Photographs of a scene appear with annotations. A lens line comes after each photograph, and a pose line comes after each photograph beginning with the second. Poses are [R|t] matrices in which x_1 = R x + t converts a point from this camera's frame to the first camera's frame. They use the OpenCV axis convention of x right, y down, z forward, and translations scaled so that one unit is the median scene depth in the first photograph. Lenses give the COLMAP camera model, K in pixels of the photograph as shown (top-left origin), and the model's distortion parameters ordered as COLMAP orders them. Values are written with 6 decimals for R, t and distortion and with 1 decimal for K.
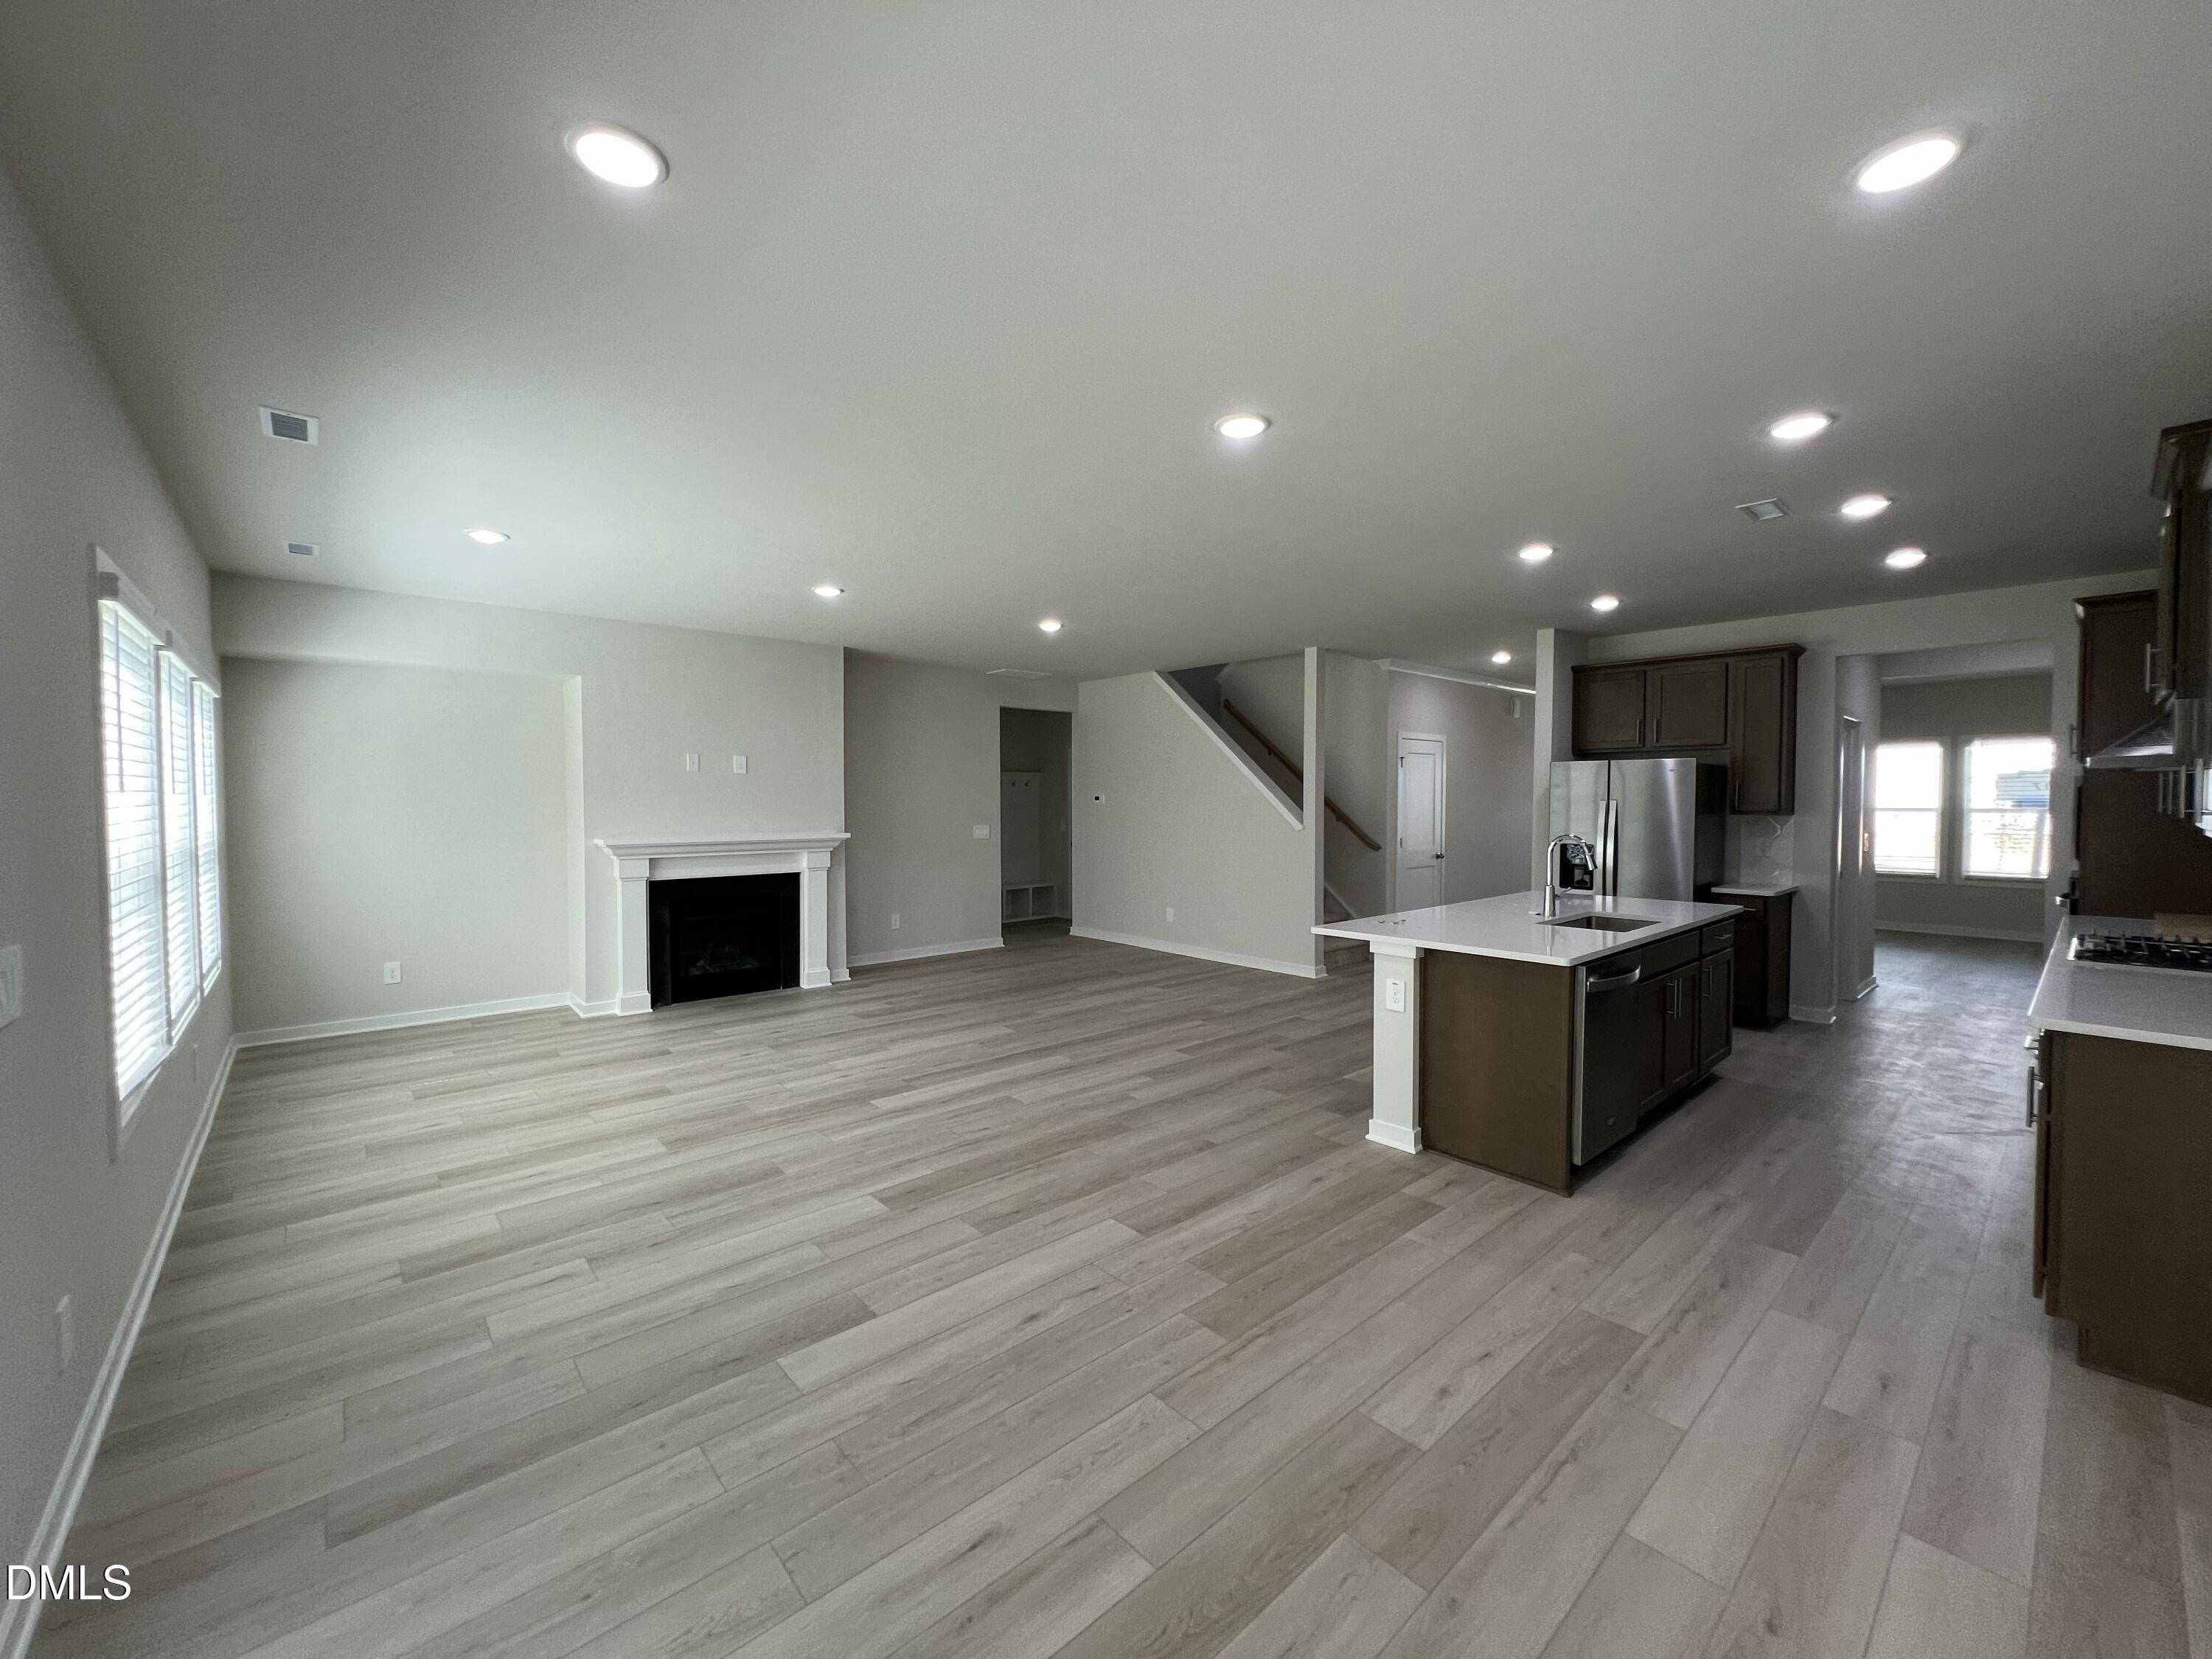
lens RADIAL K [[886.3, 0, 1101.2], [0, 886.3, 831.0], [0, 0, 1]] dist [0.001920, 0.000796]
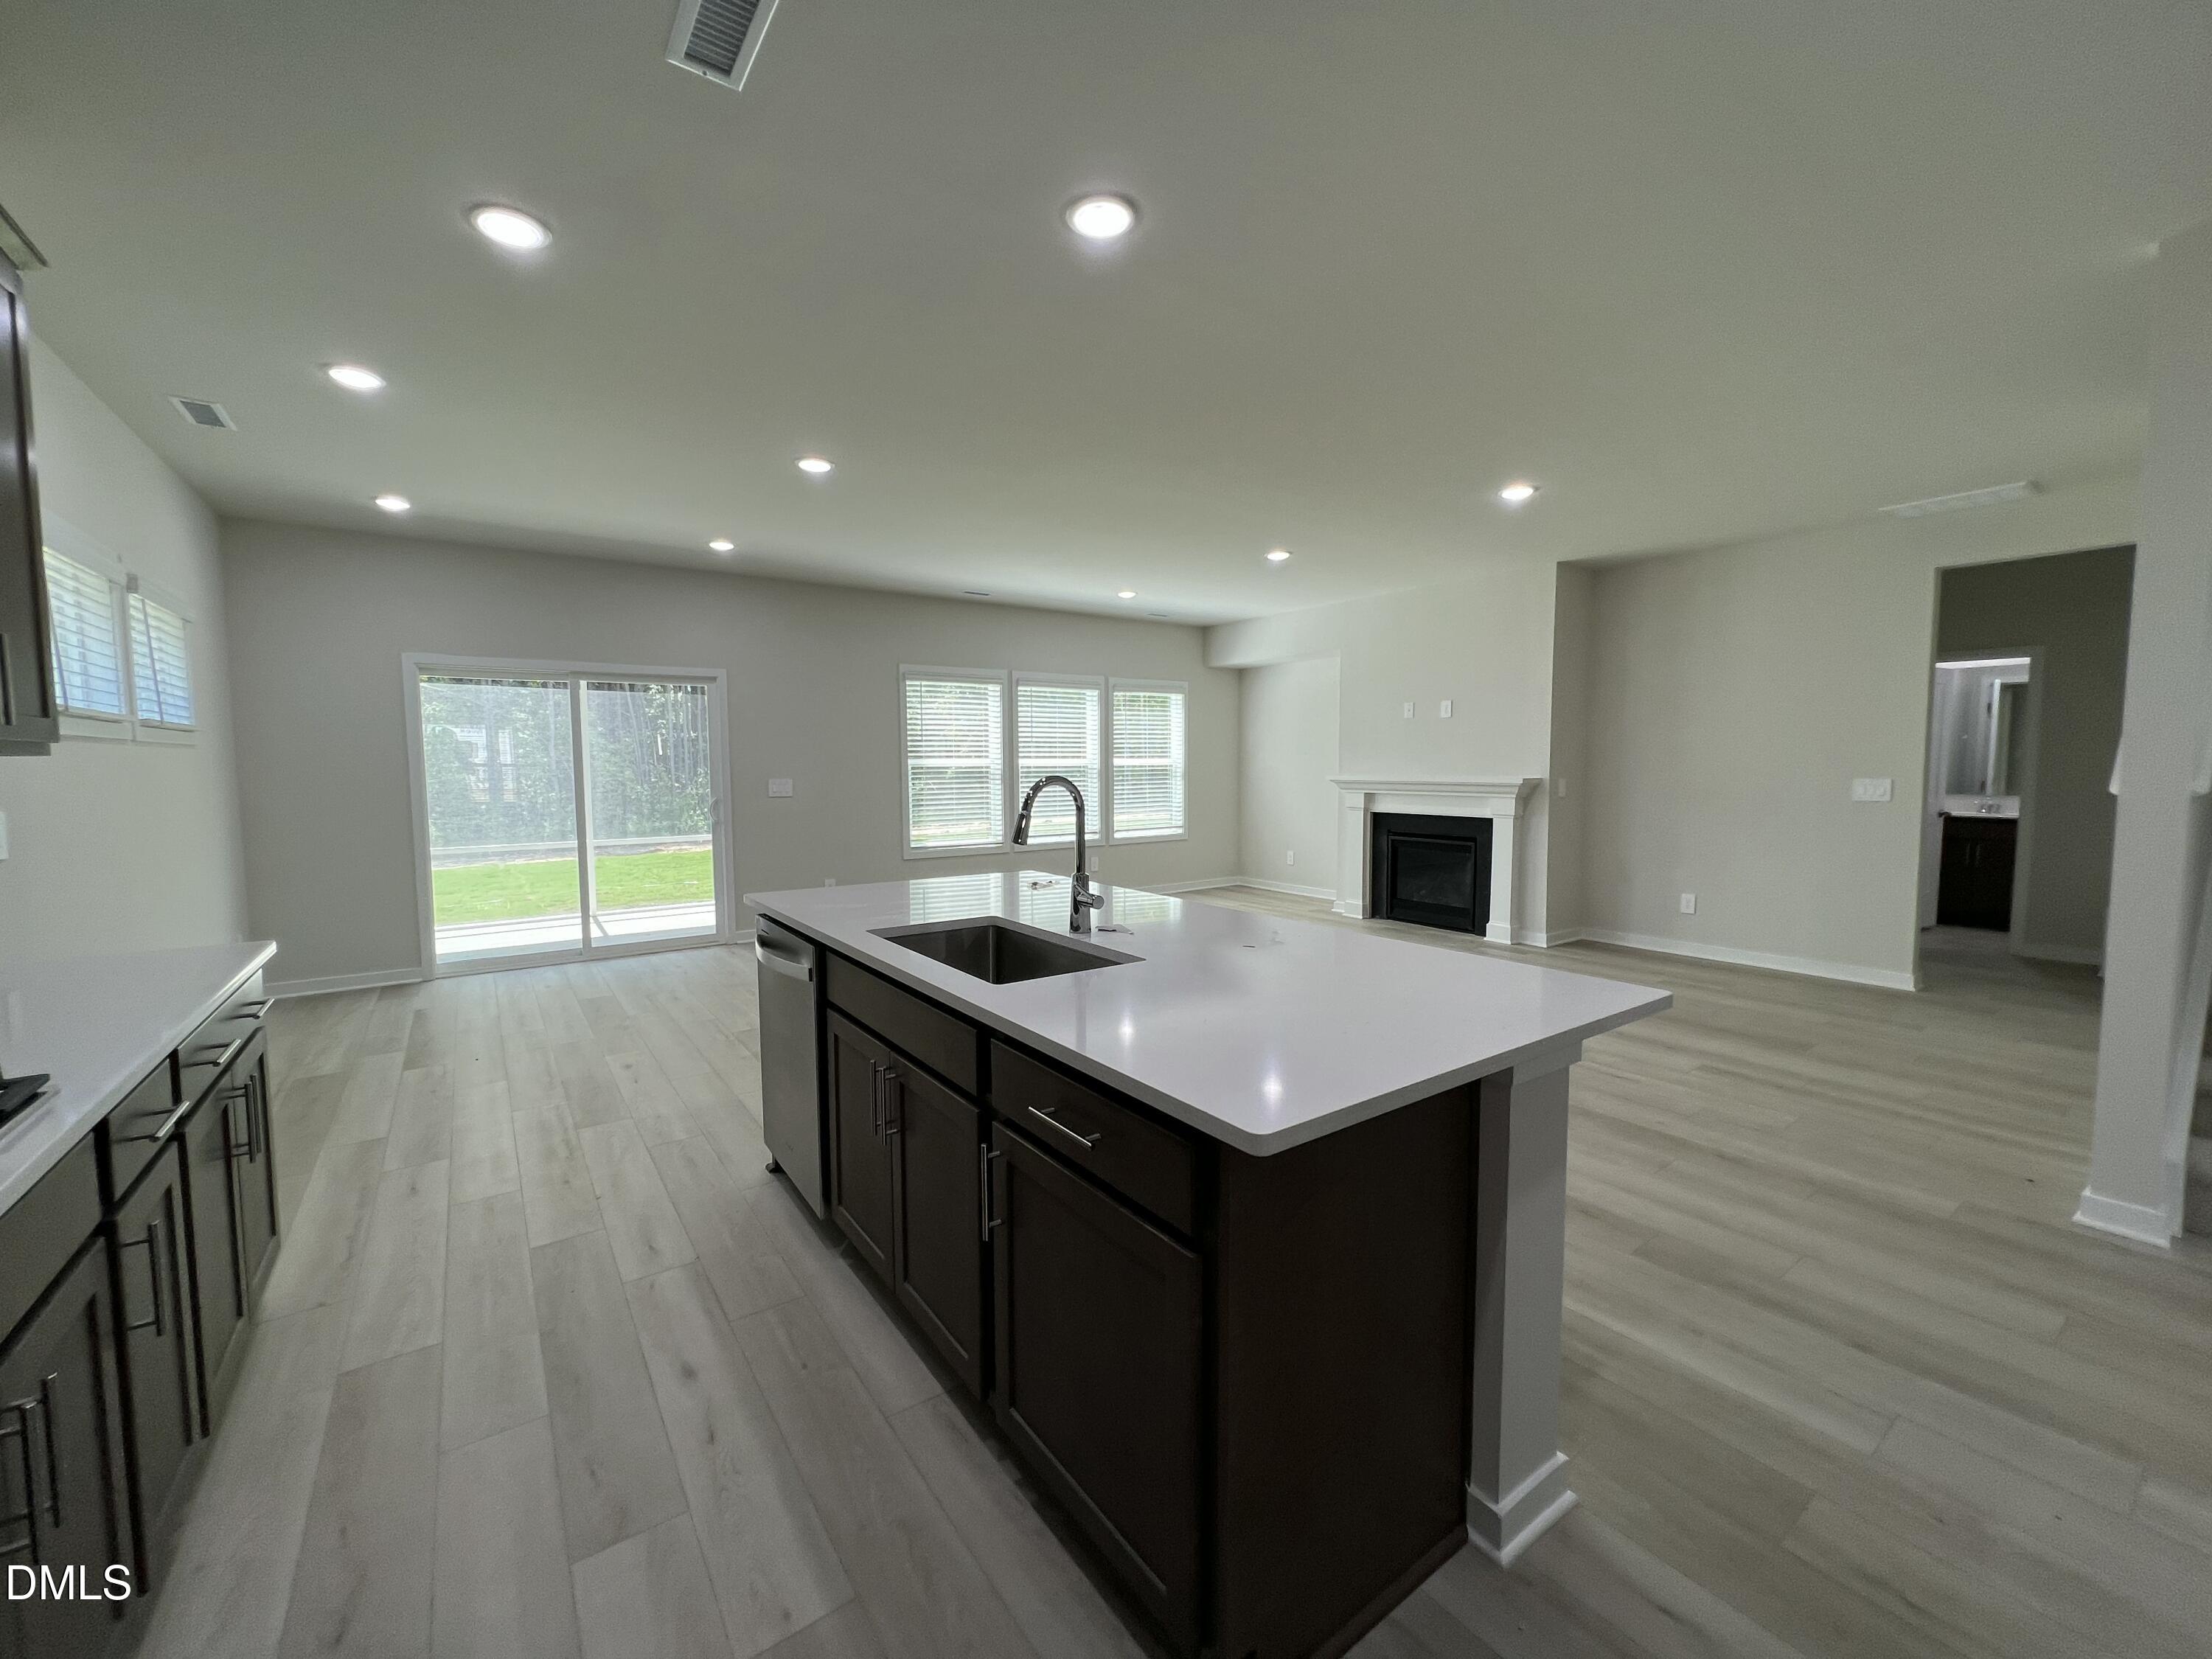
lens RADIAL K [[886.3, 0, 1098.7], [0, 886.3, 823.6], [0, 0, 1]] dist [0.001920, 0.000796]
pose [[-0.098568, 0.072884, -0.992458, 0.776299], [-0.025570, 0.996800, 0.075742, -0.010218], [0.994802, 0.032843, -0.096388, 0.804023]]
